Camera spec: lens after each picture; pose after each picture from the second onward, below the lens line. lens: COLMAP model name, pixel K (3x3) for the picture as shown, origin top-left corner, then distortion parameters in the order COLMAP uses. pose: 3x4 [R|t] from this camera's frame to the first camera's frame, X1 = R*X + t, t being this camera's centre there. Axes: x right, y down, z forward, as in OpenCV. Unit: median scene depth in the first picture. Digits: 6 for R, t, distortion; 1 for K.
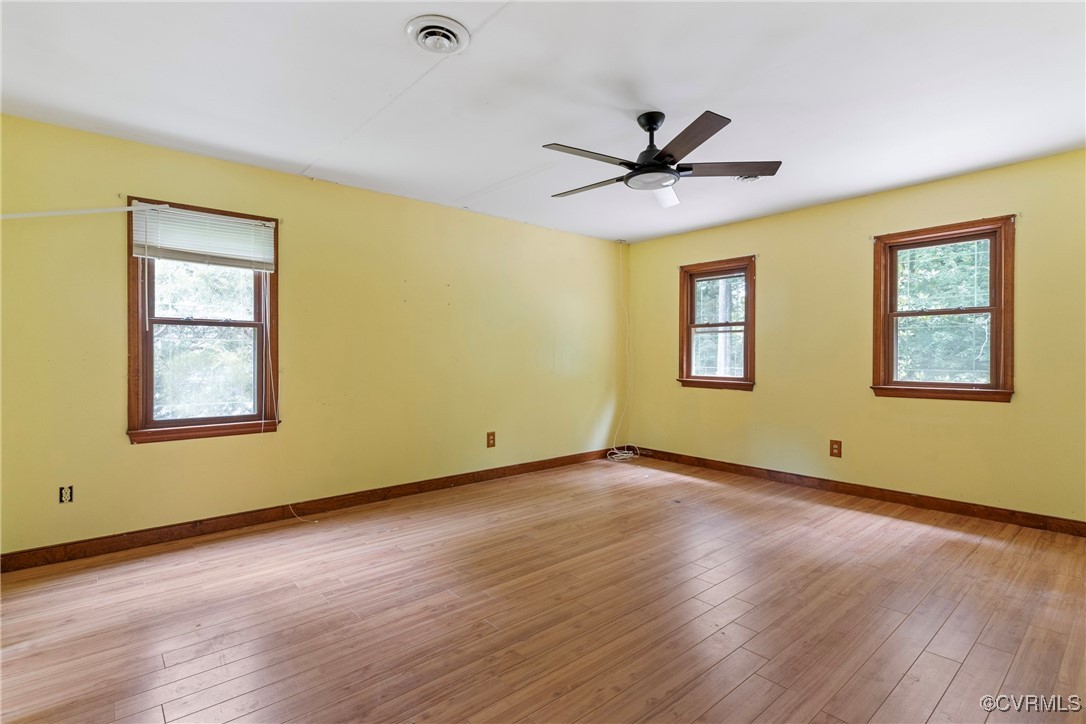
lens RADIAL K [[524.8, 0, 537.7], [0, 524.8, 370.7], [0, 0, 1]] dist [0.001282, 0.000272]
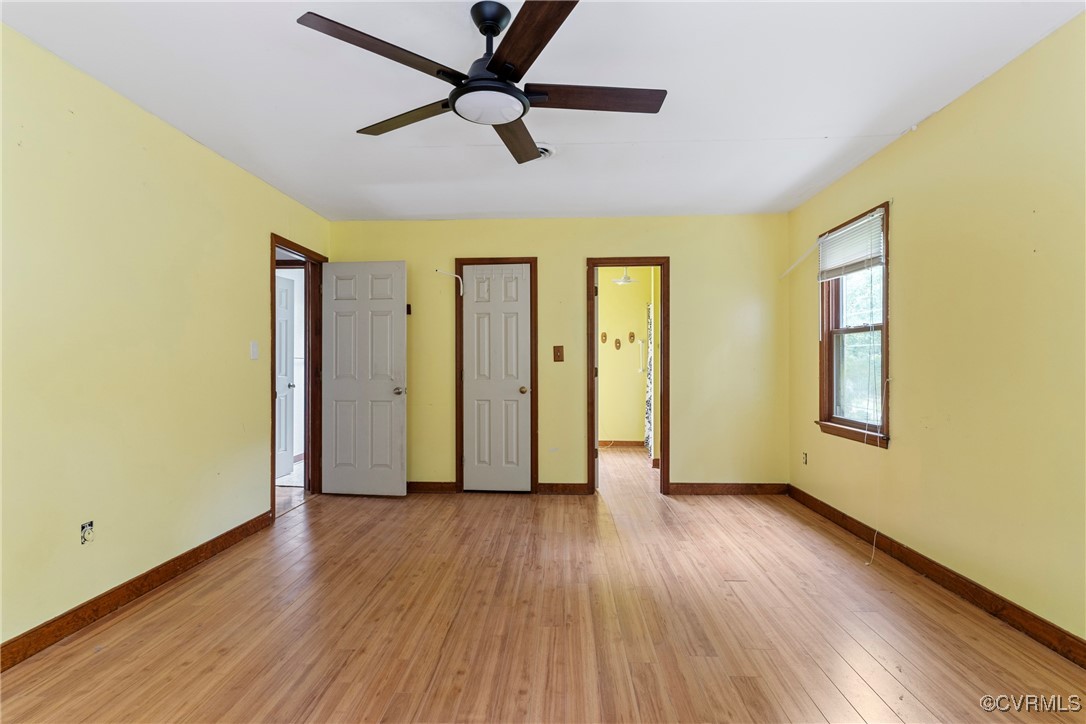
lens RADIAL K [[529.7, 0, 534.0], [0, 529.7, 351.8], [0, 0, 1]] dist [-0.001712, -0.000450]
pose [[-0.697980, -0.013740, -0.715985, 0.677193], [-0.016713, 0.999856, -0.002895, -0.039288], [0.715922, 0.009946, -0.698109, 1.524984]]
